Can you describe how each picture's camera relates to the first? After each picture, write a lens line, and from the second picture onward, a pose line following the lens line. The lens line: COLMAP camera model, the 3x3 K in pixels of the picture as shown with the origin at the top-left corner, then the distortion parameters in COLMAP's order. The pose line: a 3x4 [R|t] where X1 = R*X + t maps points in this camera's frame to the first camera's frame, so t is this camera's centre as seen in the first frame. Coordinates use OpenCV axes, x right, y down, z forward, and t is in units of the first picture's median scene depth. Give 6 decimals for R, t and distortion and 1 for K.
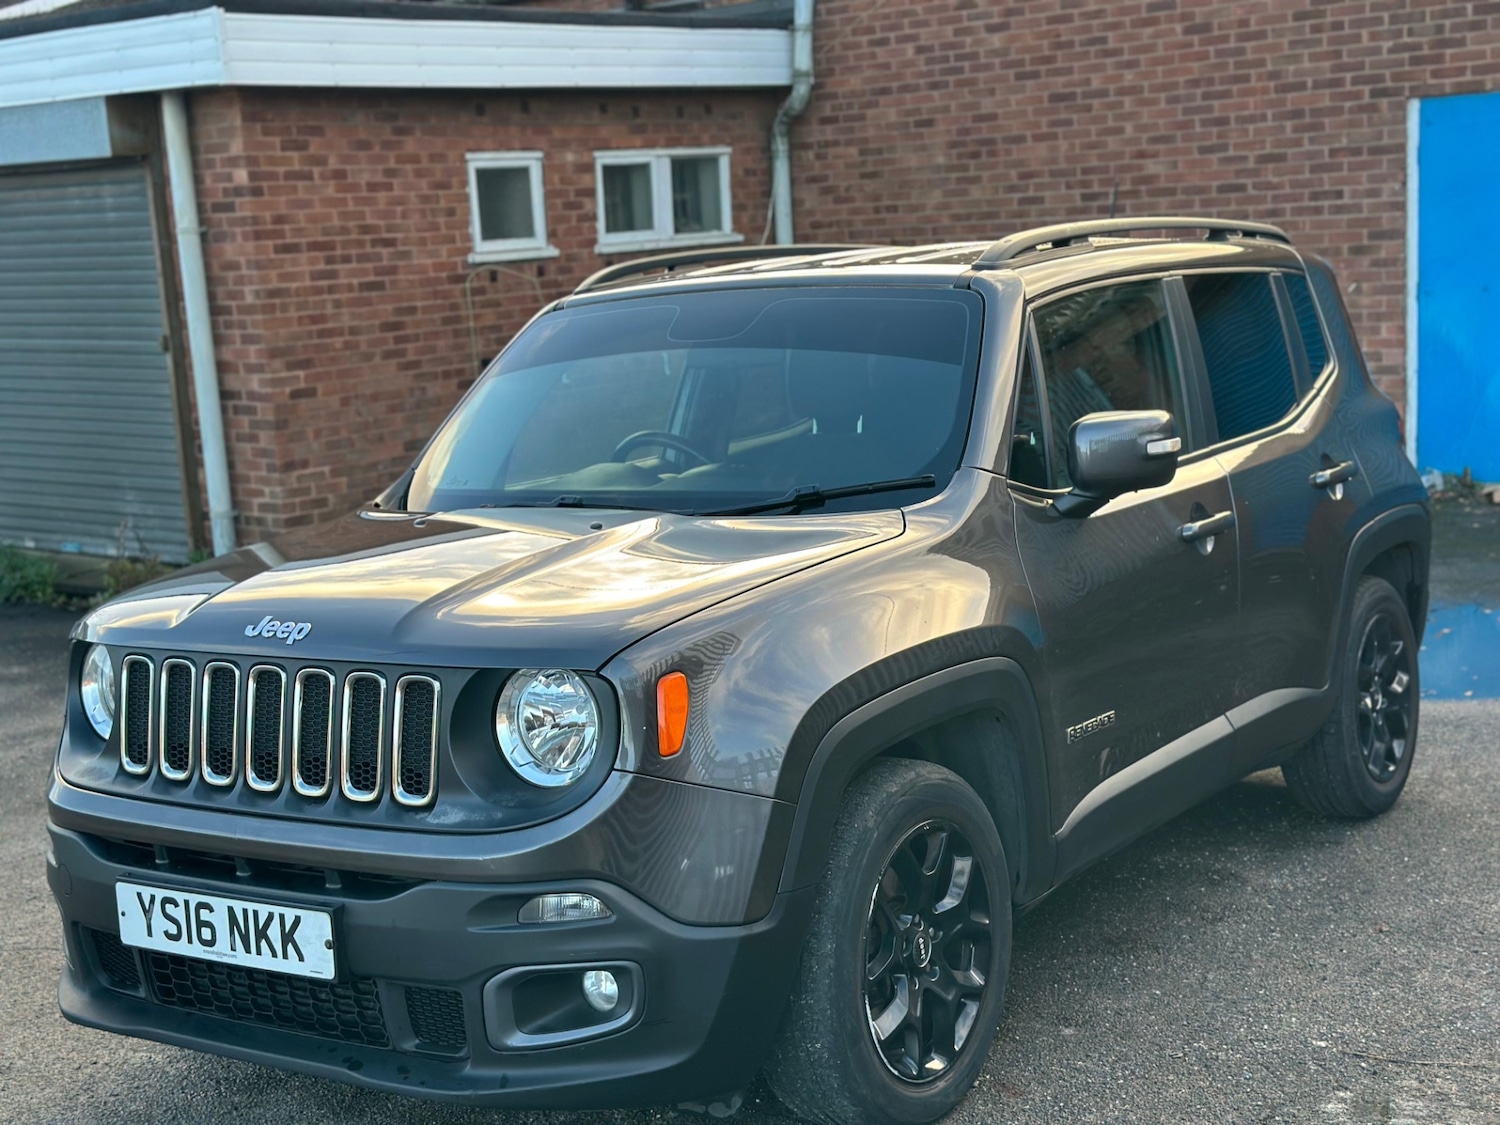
lens RADIAL K [[2103.4, 0, 744.0], [0, 2103.4, 584.1], [0, 0, 1]] dist [0.130117, 0.000000]
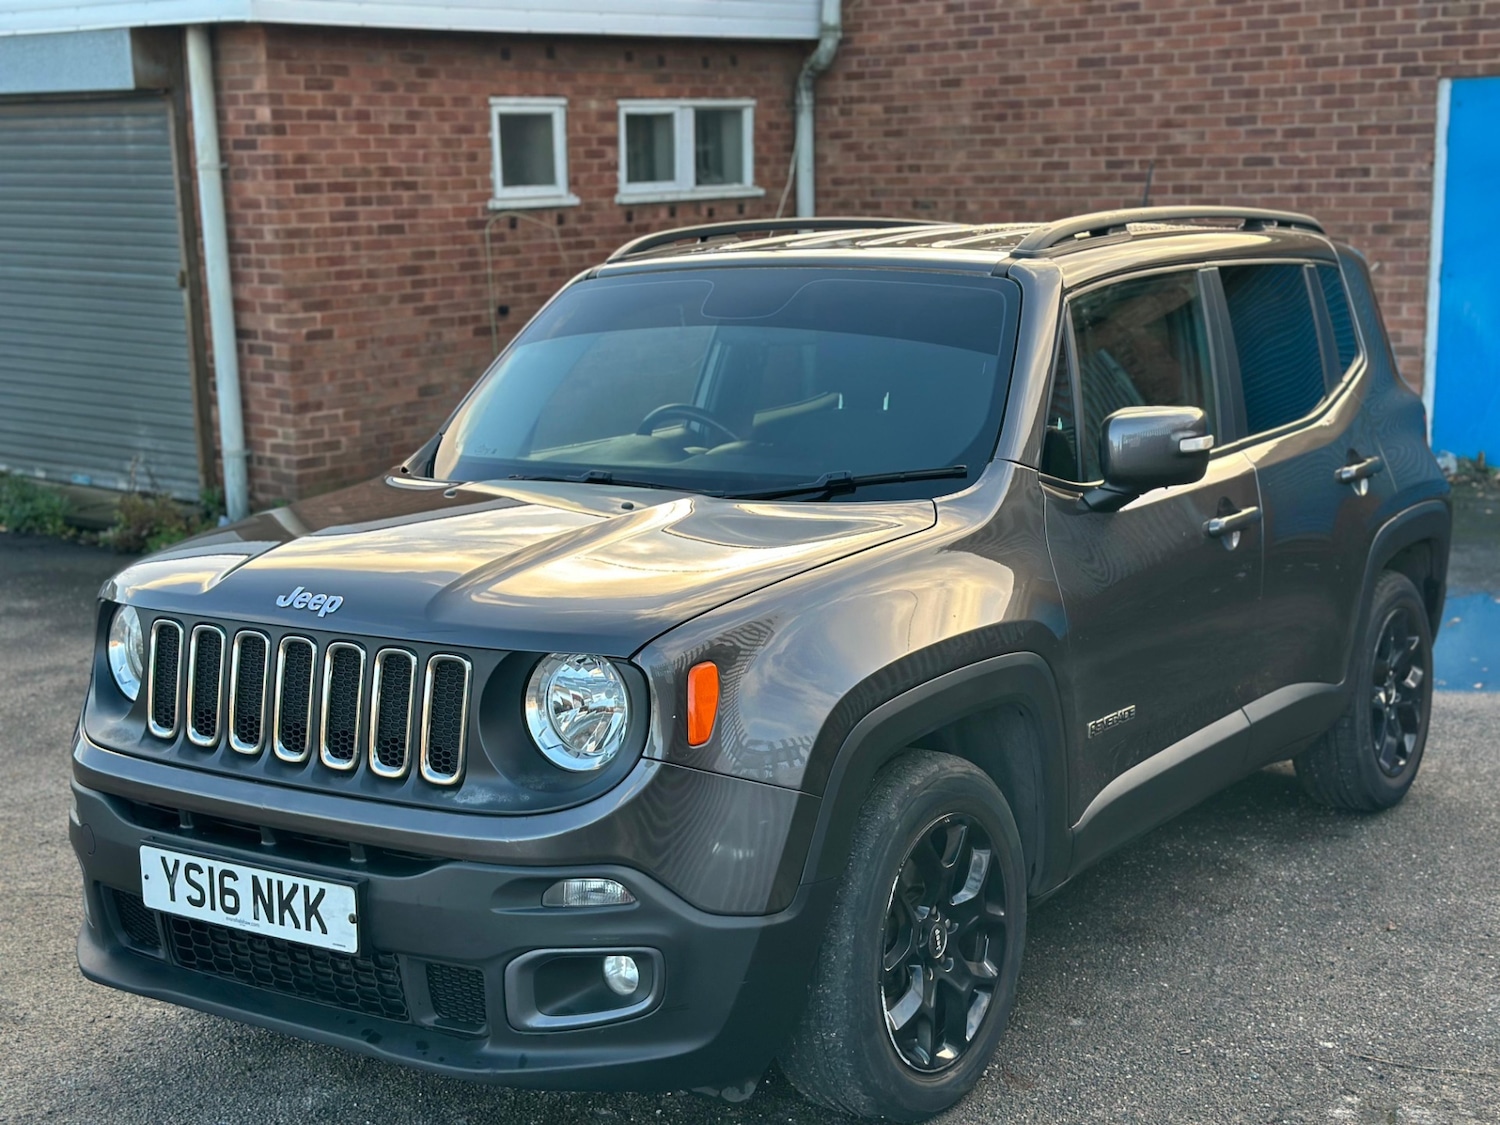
lens RADIAL K [[2103.4, 0, 745.7], [0, 2103.4, 582.5], [0, 0, 1]] dist [0.130117, 0.000000]
pose [[0.999314, 0.036970, 0.002064, -0.013248], [-0.037011, 0.998980, 0.025853, -0.017011], [-0.001106, -0.025911, 0.999664, -0.000616]]
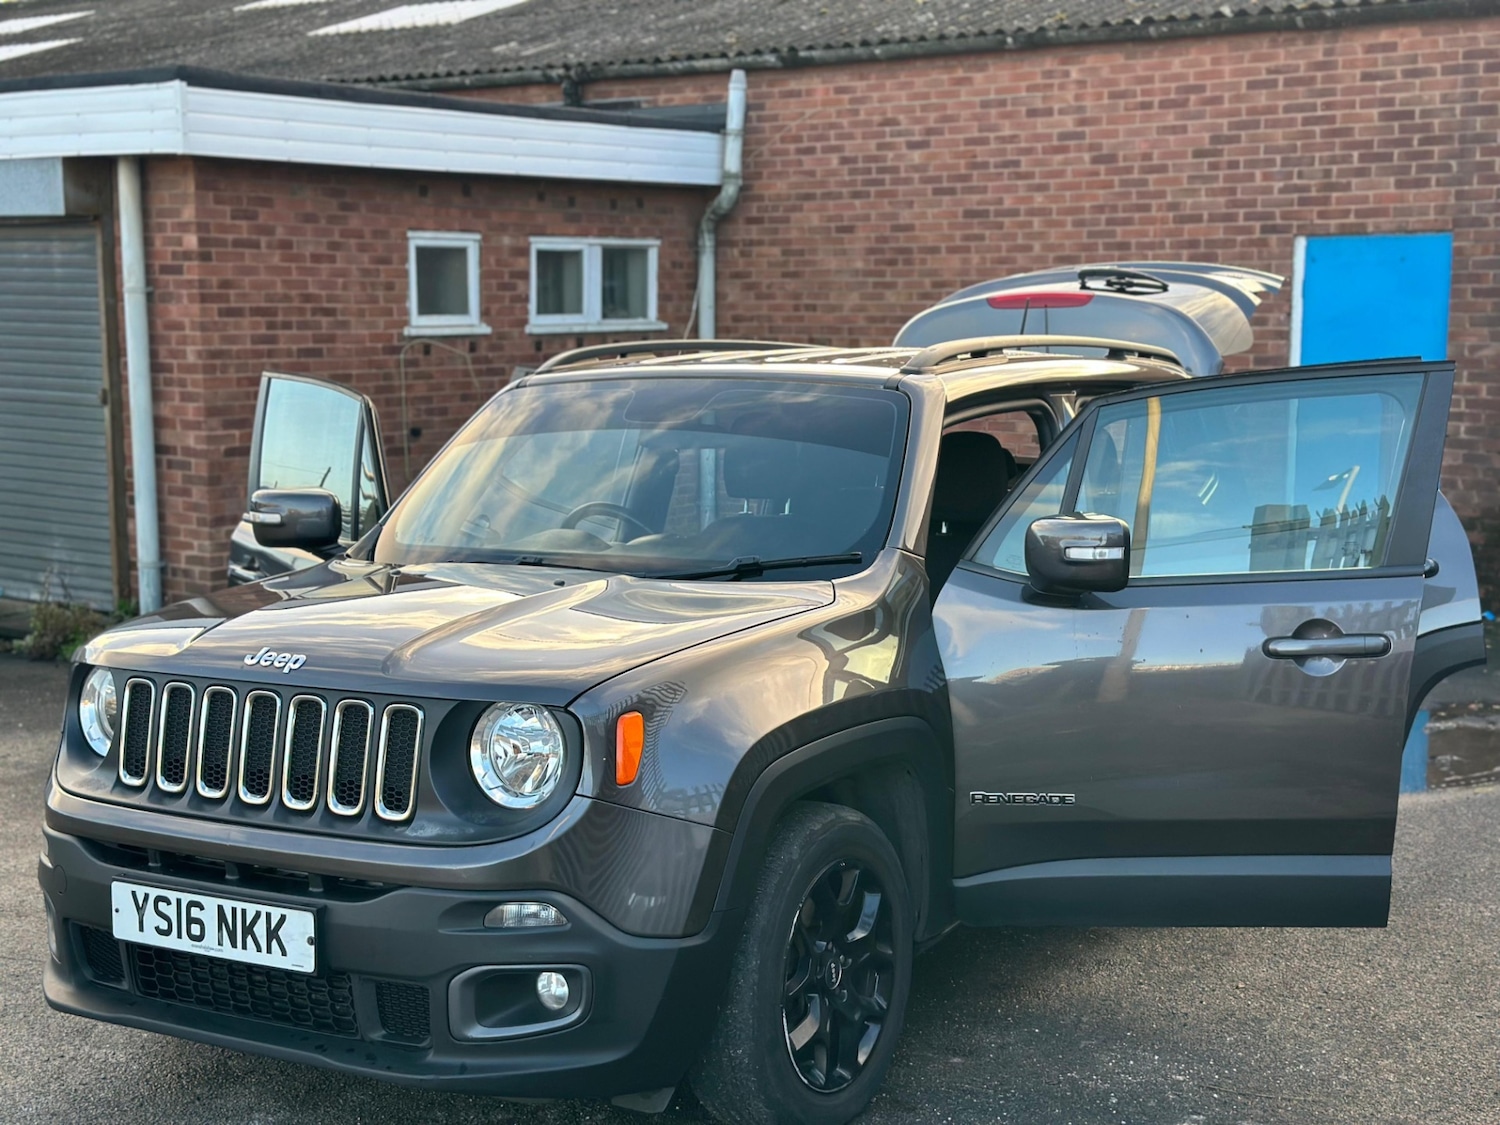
lens RADIAL K [[2103.4, 0, 747.7], [0, 2103.4, 577.1], [0, 0, 1]] dist [0.130117, 0.000000]
pose [[0.997340, 0.051285, 0.051800, -0.025550], [-0.048969, 0.997785, -0.045021, 0.013209], [-0.053994, 0.042364, 0.997642, -0.106887]]
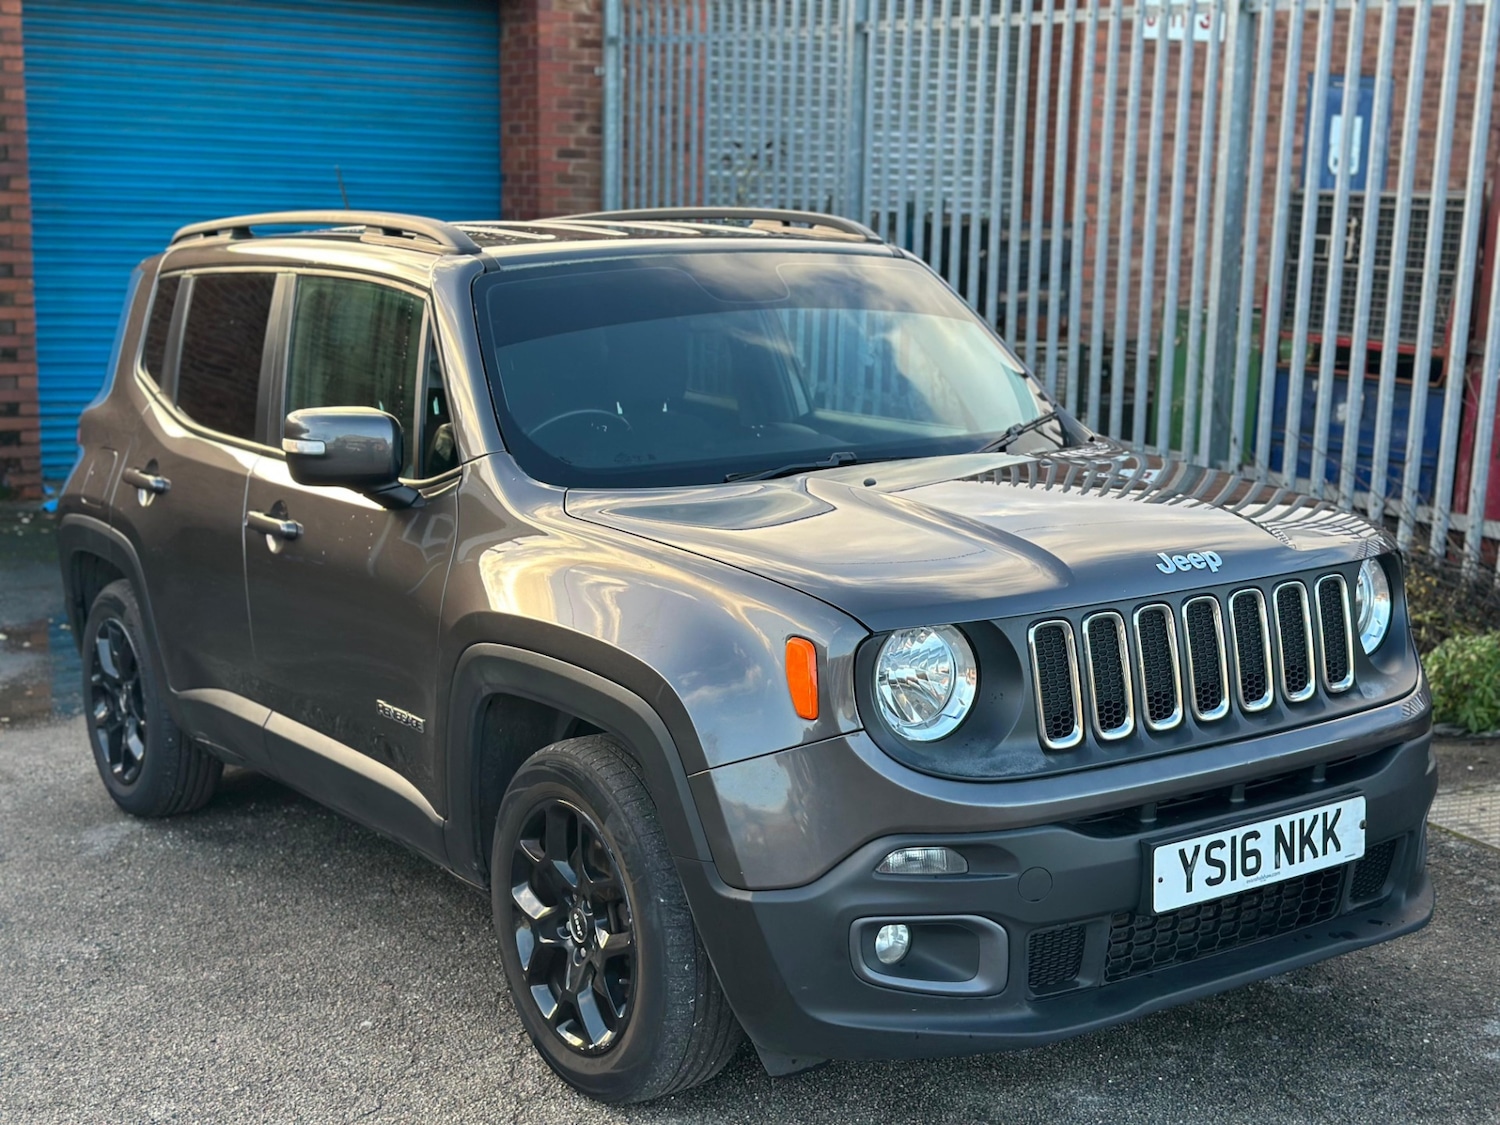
lens RADIAL K [[2103.4, 0, 739.2], [0, 2103.4, 583.0], [0, 0, 1]] dist [0.130117, 0.000000]
pose [[0.359349, -0.104320, 0.927354, -1.003820], [0.129456, 0.989697, 0.061169, -0.047047], [-0.924180, 0.098070, 0.369151, 0.672569]]
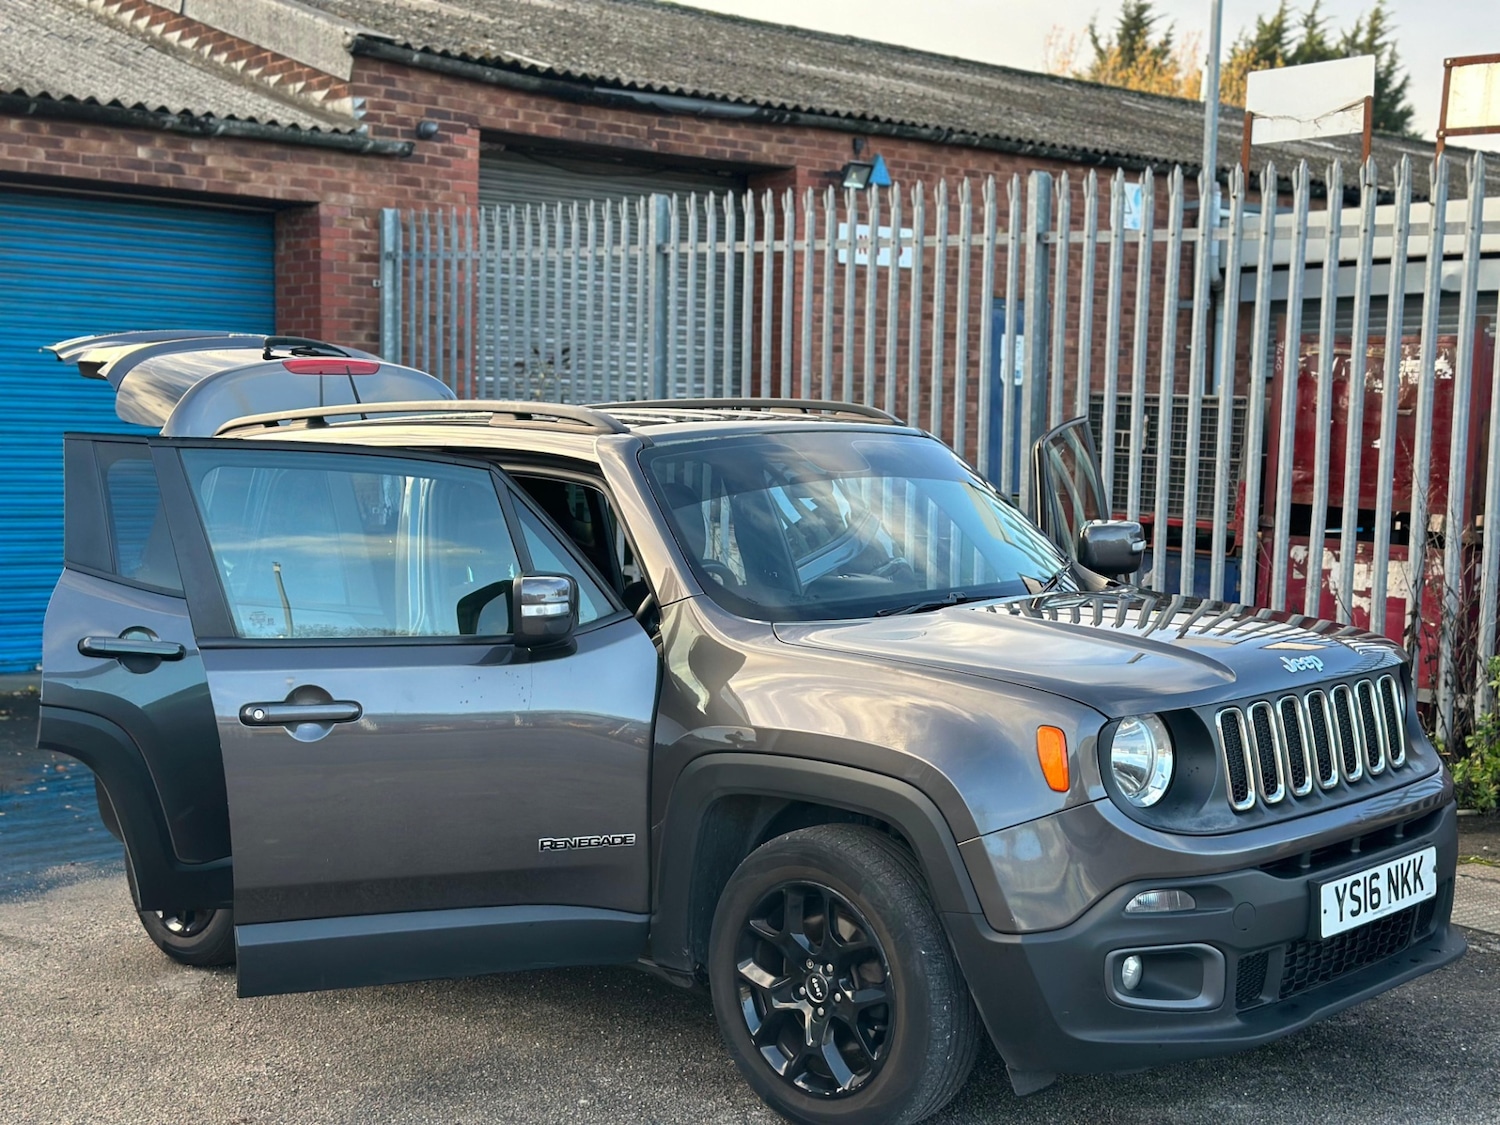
lens RADIAL K [[2103.4, 0, 739.4], [0, 2103.4, 587.2], [0, 0, 1]] dist [0.130117, 0.000000]
pose [[0.158617, -0.018852, 0.987160, -1.253138], [0.151897, 0.988381, -0.005532, -0.055875], [-0.975586, 0.150824, 0.159638, 0.911322]]
